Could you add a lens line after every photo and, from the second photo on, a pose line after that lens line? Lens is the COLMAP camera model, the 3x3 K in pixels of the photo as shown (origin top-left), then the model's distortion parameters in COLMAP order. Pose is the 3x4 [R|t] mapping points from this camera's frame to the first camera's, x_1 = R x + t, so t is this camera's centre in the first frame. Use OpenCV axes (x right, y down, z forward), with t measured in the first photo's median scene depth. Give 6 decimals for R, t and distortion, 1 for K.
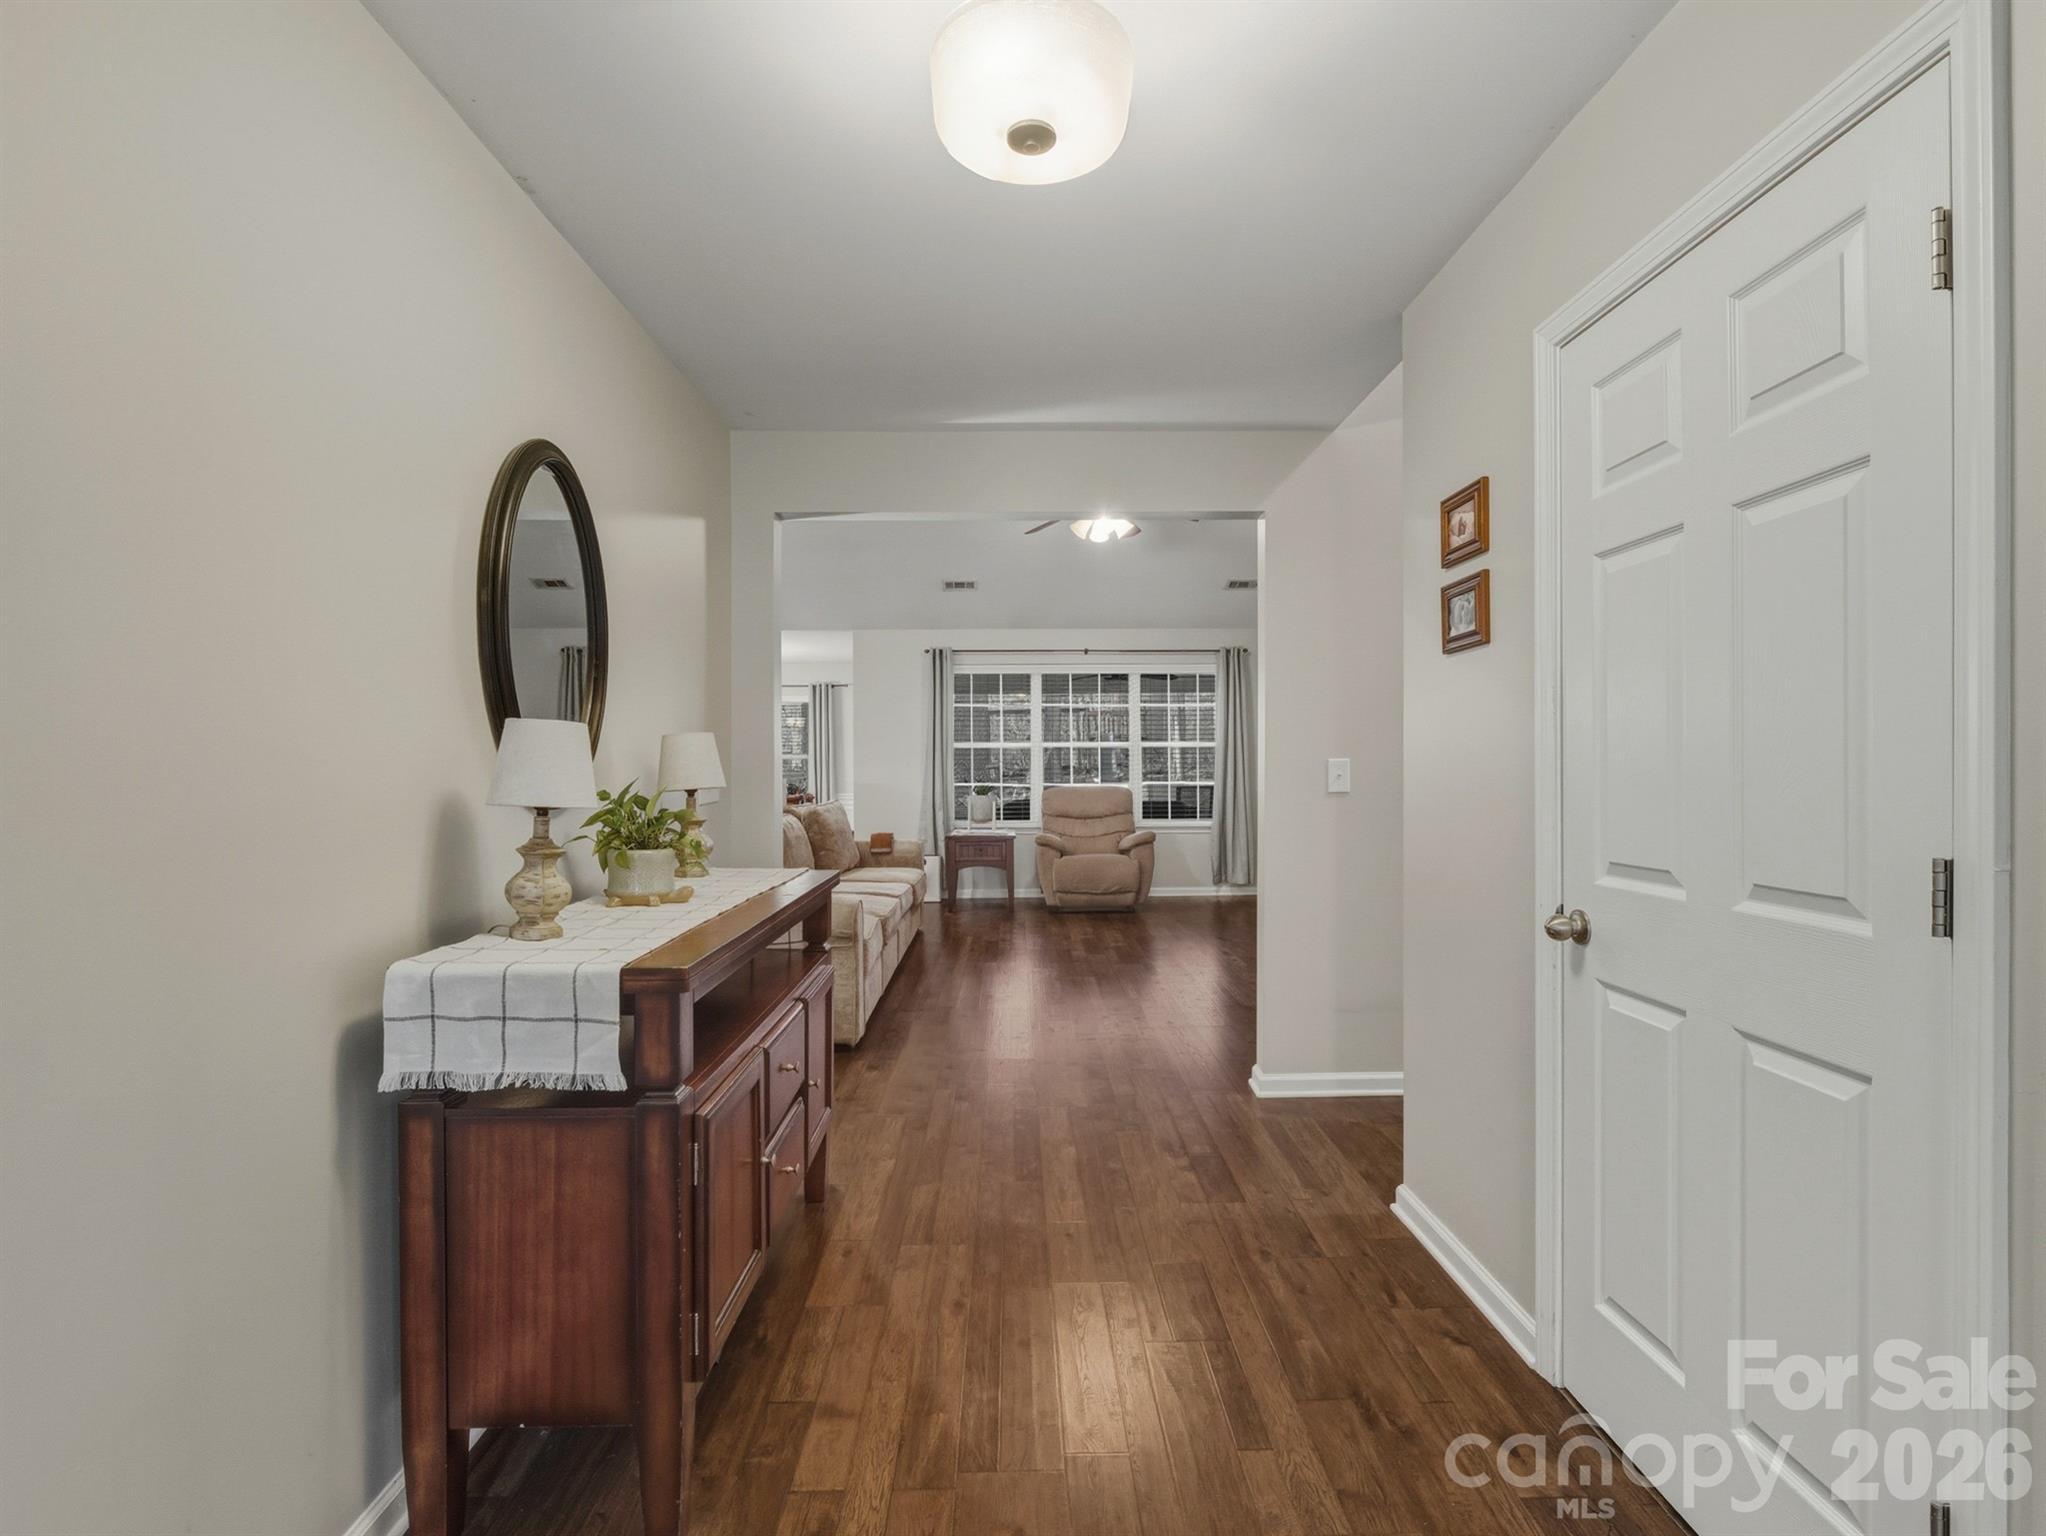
lens RADIAL K [[968.2, 0, 1042.6], [0, 968.2, 757.8], [0, 0, 1]] dist [-0.000662, -0.003550]
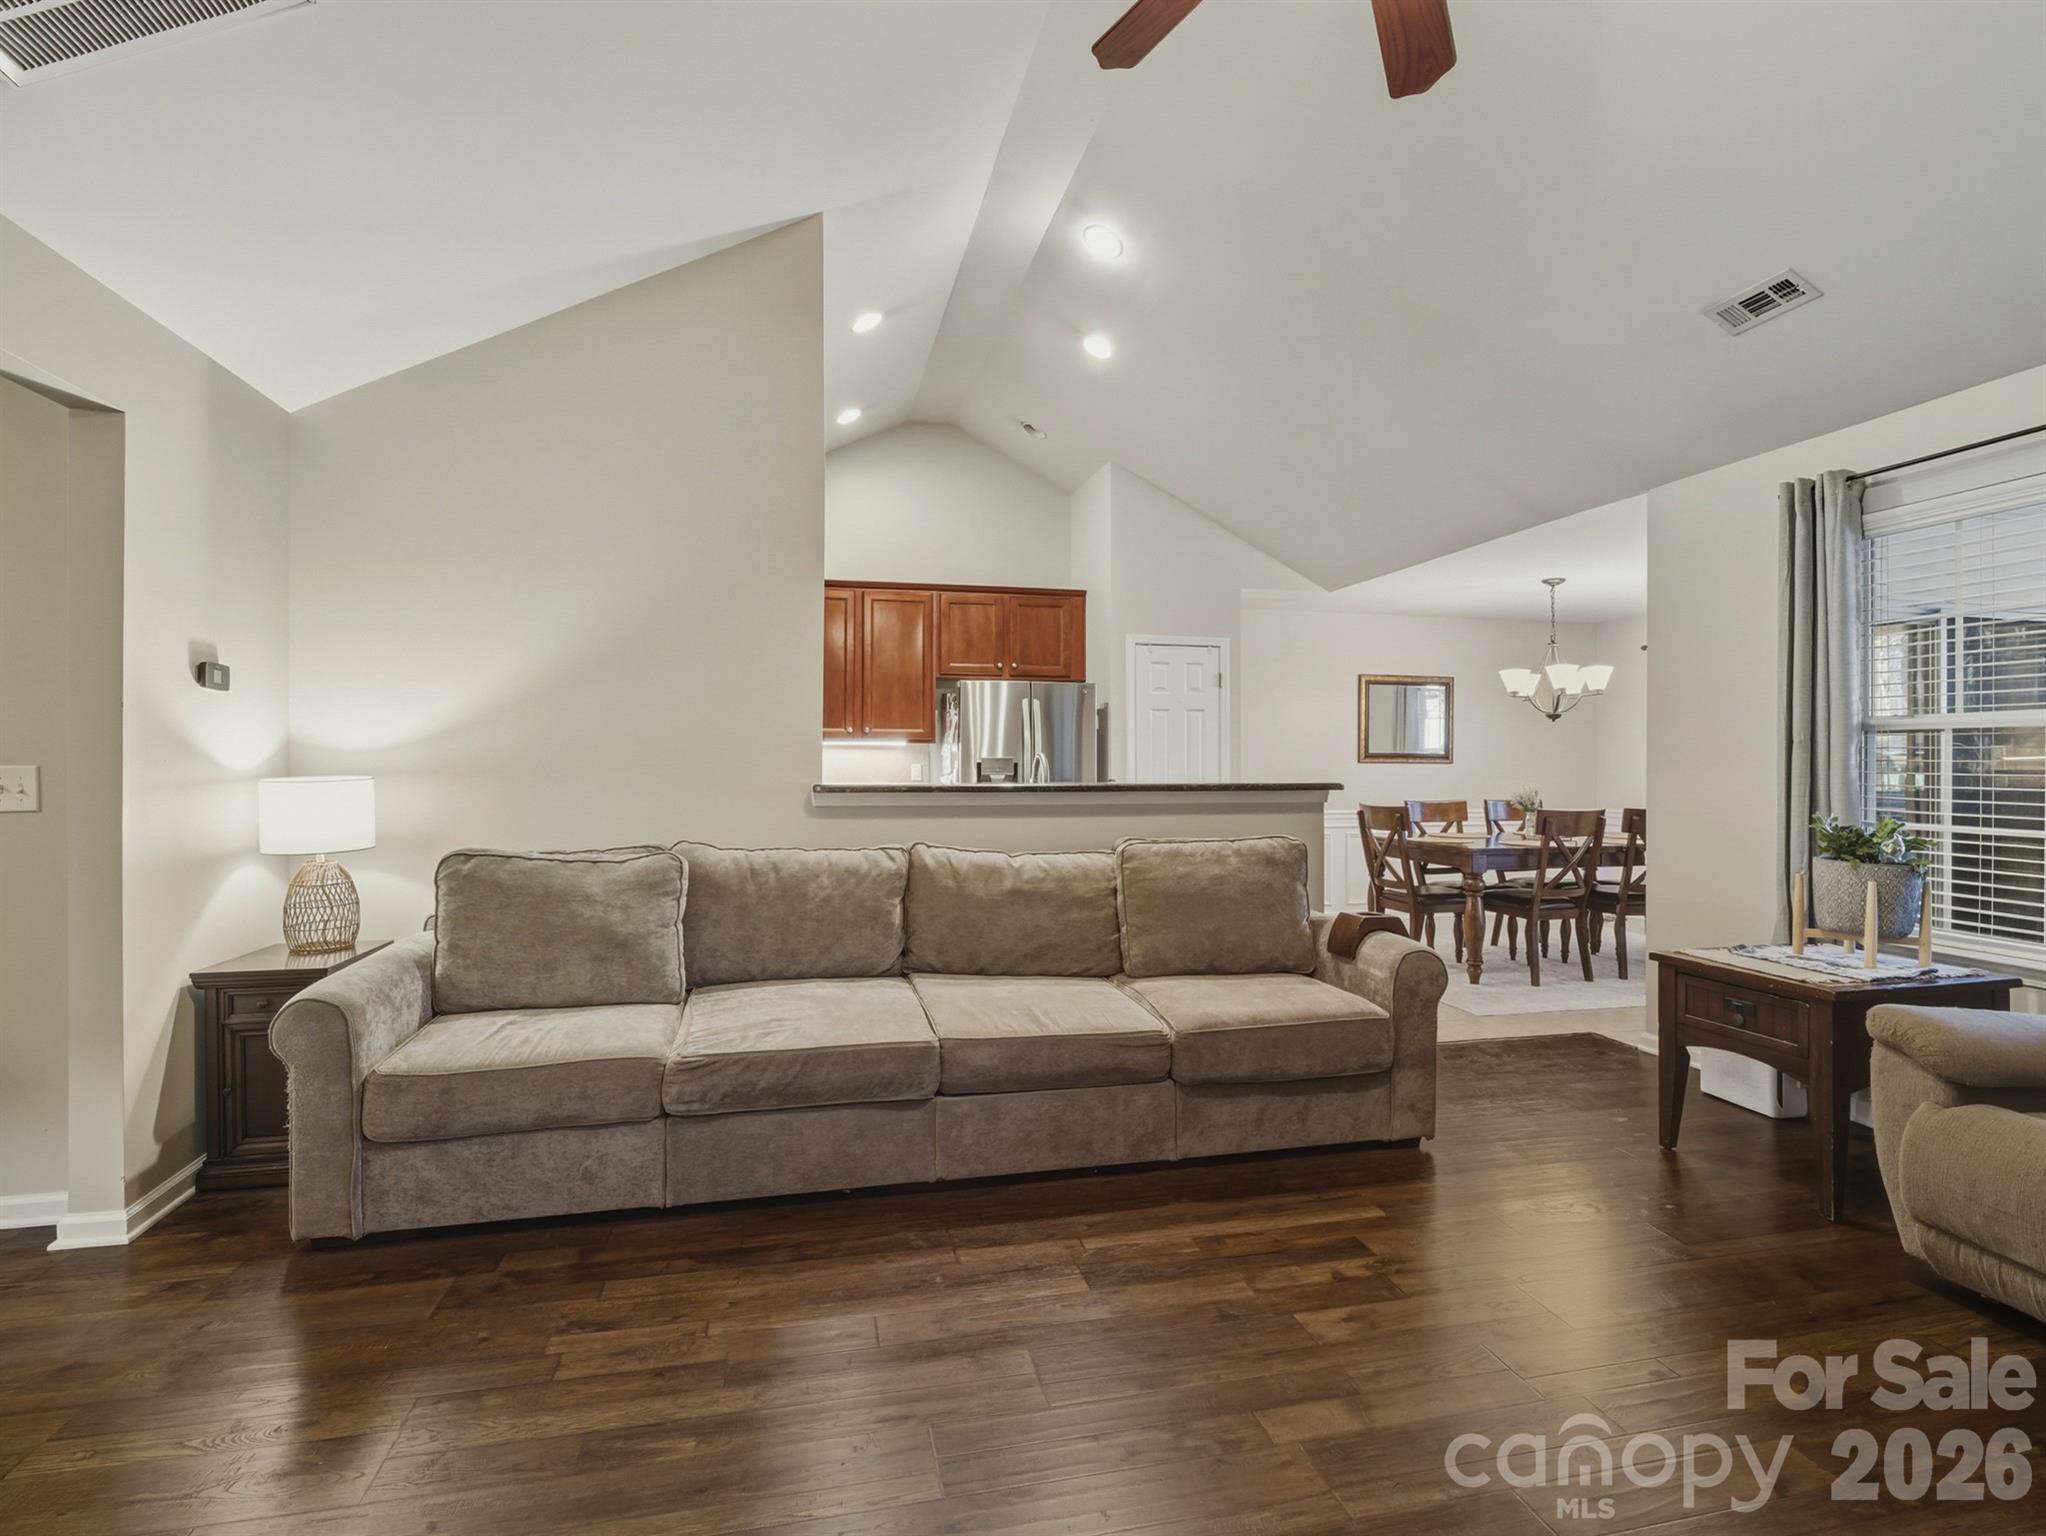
lens RADIAL K [[968.2, 0, 1037.8], [0, 968.2, 761.8], [0, 0, 1]] dist [-0.000662, -0.003550]
pose [[0.203912, 0.006227, -0.978969, 0.217430], [-0.000081, 0.999980, 0.006344, -0.000099], [0.978989, -0.001214, 0.203908, 0.610239]]
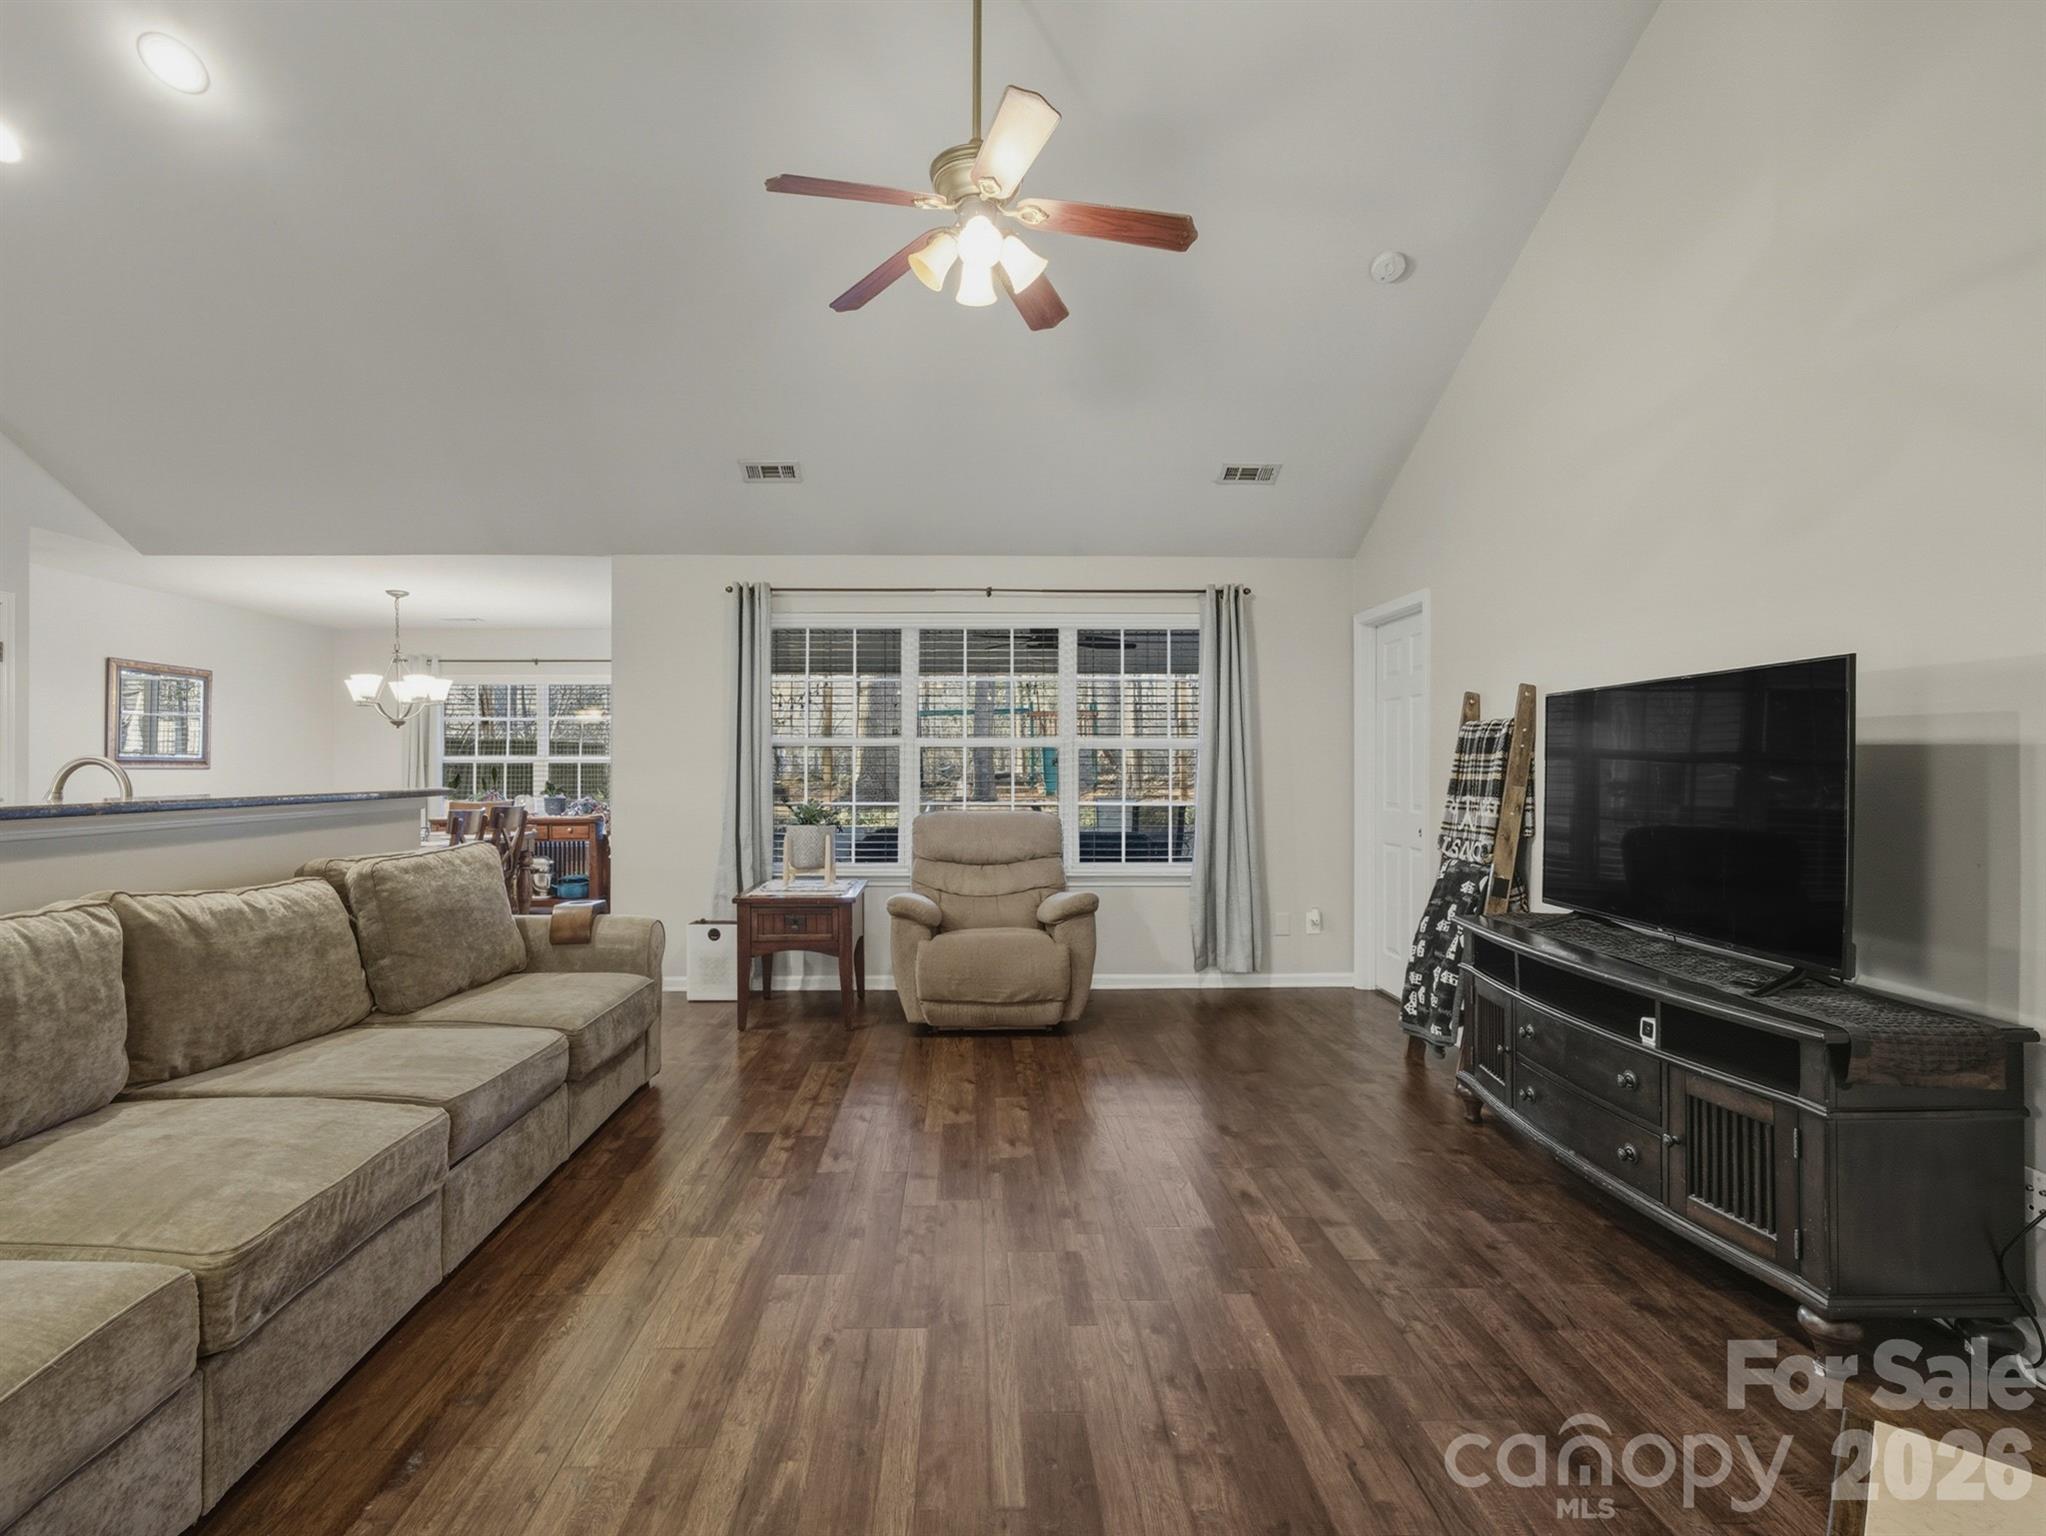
lens RADIAL K [[968.2, 0, 986.3], [0, 968.2, 759.0], [0, 0, 1]] dist [-0.000662, -0.003550]
pose [[0.999952, 0.003546, -0.009088, 0.049873], [-0.003605, 0.999973, -0.006423, 0.001374], [0.009065, 0.006455, 0.999938, 0.387029]]
